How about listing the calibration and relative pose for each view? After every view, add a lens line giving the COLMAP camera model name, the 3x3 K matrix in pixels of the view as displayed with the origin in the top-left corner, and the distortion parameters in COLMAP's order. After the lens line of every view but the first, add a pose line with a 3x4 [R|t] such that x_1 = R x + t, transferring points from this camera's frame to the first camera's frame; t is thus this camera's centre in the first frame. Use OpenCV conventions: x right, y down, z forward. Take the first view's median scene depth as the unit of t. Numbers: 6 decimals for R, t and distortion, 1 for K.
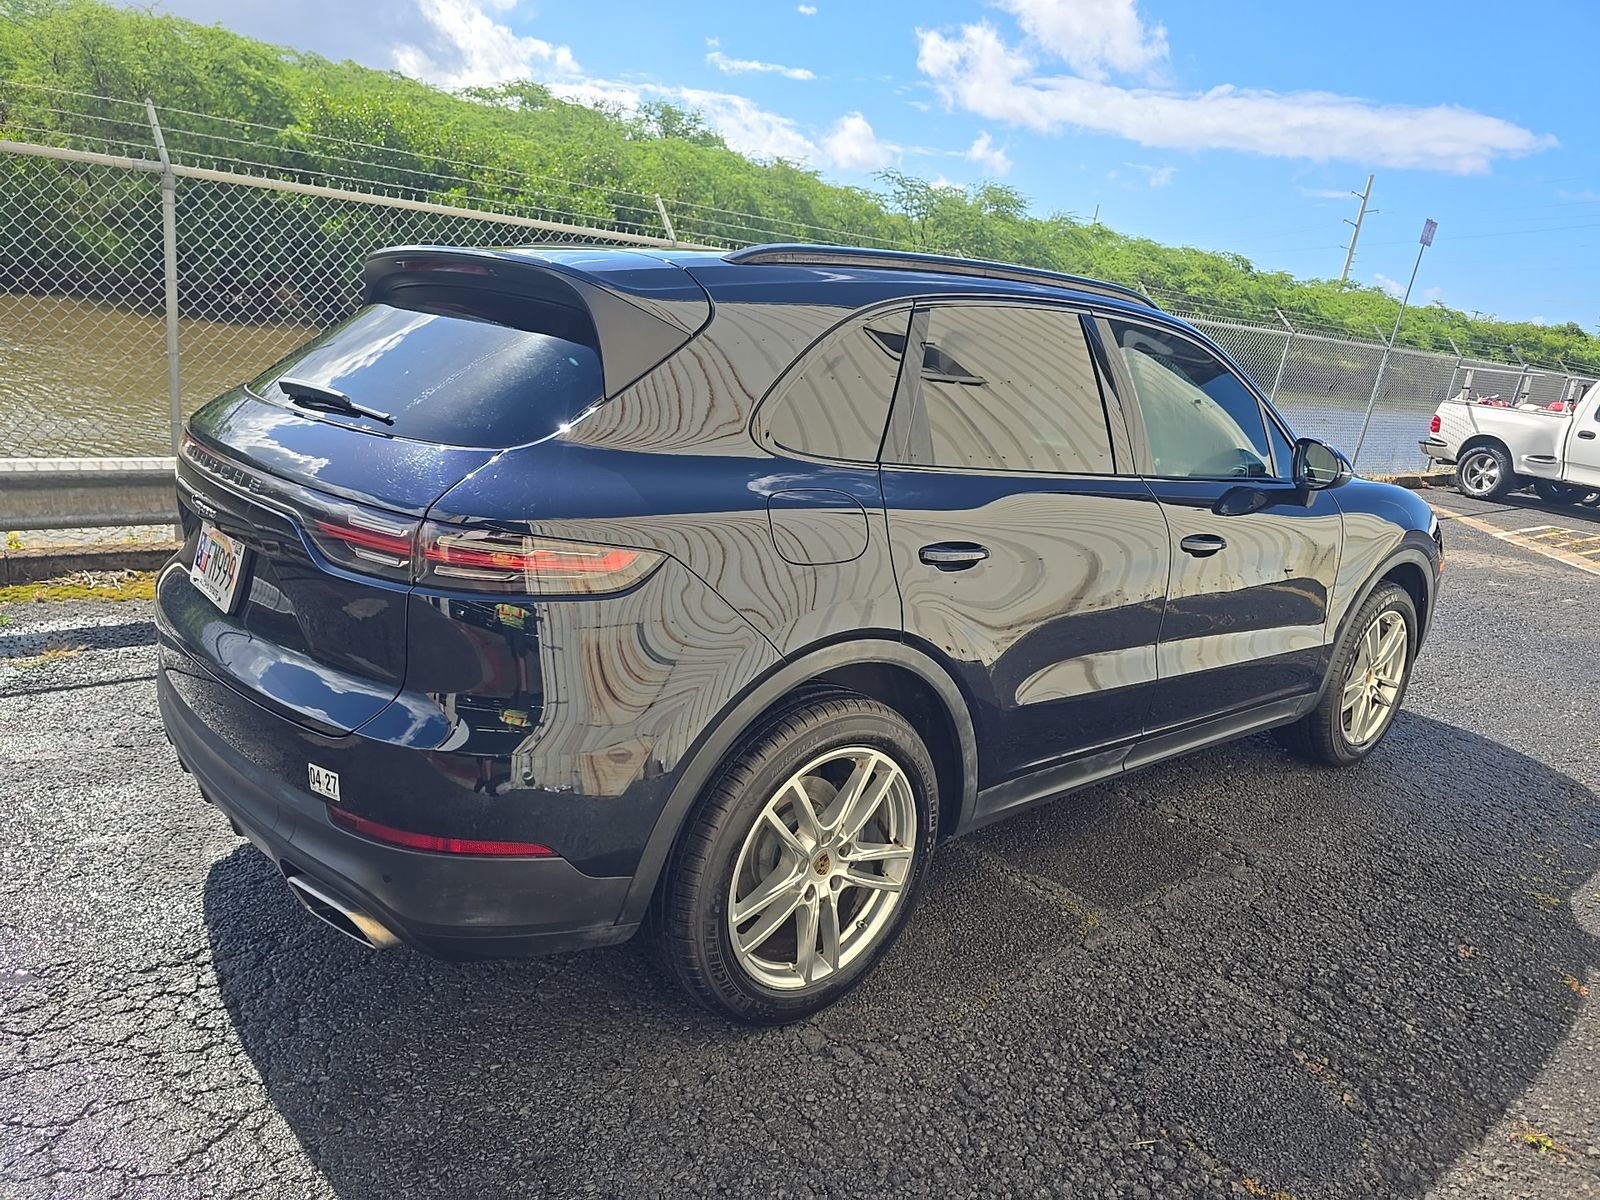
lens RADIAL K [[1121.0, 0, 812.8], [0, 1121.0, 604.9], [0, 0, 1]] dist [0.037217, -0.030974]
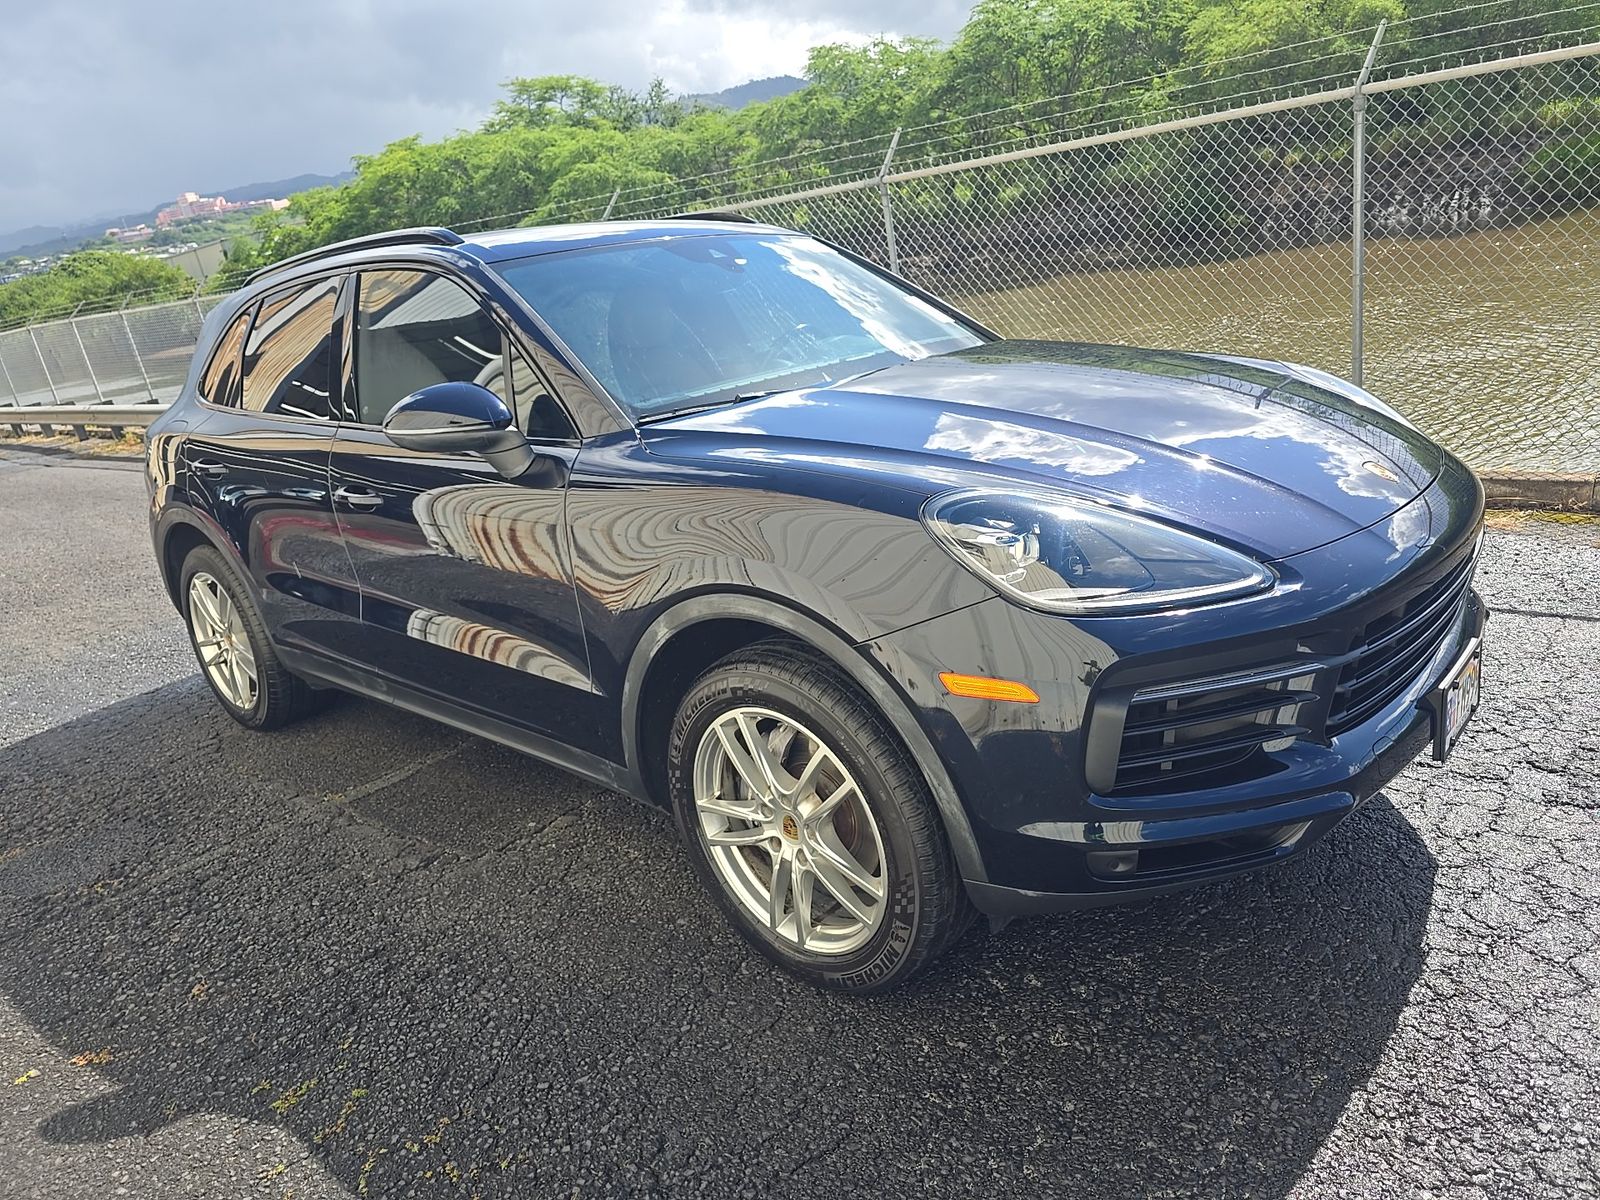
lens RADIAL K [[1121.0, 0, 812.8], [0, 1121.0, 604.9], [0, 0, 1]] dist [0.037217, -0.030974]
pose [[-0.111916, 0.224145, -0.968108, 0.874664], [-0.139584, 0.961024, 0.238641, -0.181298], [0.983865, 0.161840, -0.076267, 1.031611]]
